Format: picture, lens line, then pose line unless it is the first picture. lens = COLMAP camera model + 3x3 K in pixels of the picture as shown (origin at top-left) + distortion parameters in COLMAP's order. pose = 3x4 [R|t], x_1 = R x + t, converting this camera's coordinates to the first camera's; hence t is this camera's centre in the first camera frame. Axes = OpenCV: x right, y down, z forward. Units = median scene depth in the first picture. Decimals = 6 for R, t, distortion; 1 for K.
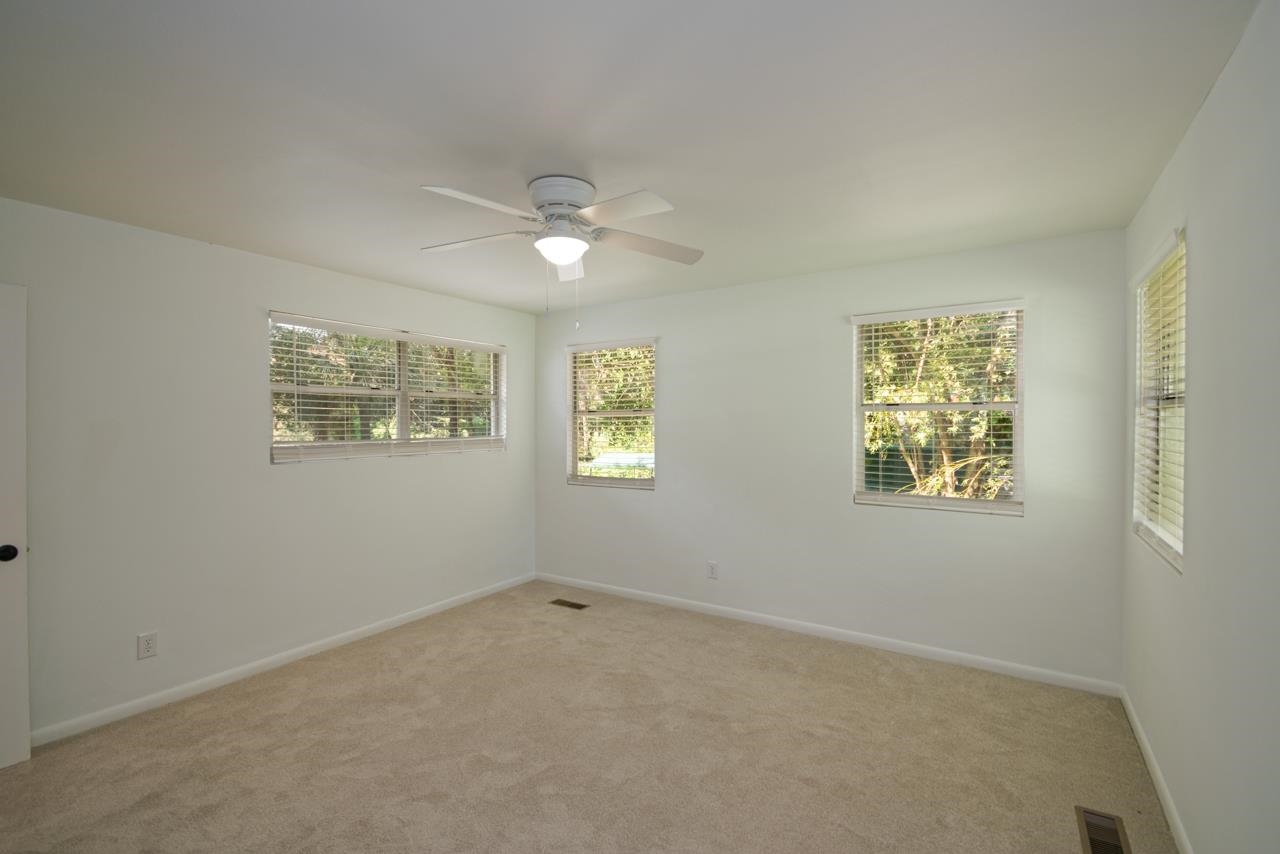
lens RADIAL K [[568.1, 0, 633.4], [0, 568.1, 432.1], [0, 0, 1]] dist [0.005244, -0.001744]
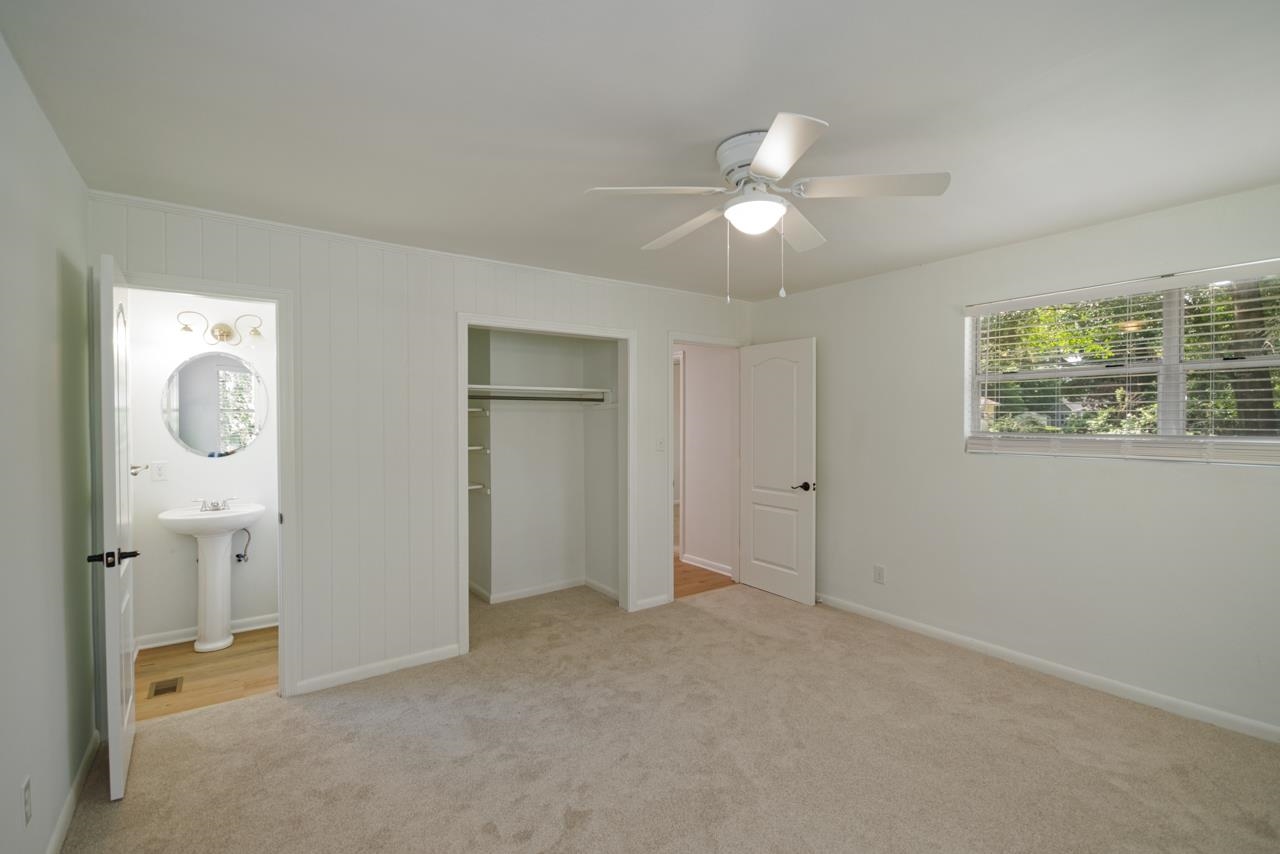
lens RADIAL K [[568.1, 0, 637.4], [0, 568.1, 420.5], [0, 0, 1]] dist [0.005244, -0.001744]
pose [[-0.365882, 0.009627, -0.930612, 0.596770], [-0.007287, 0.999886, 0.013208, -0.013285], [0.930633, 0.011614, -0.365770, 0.877974]]
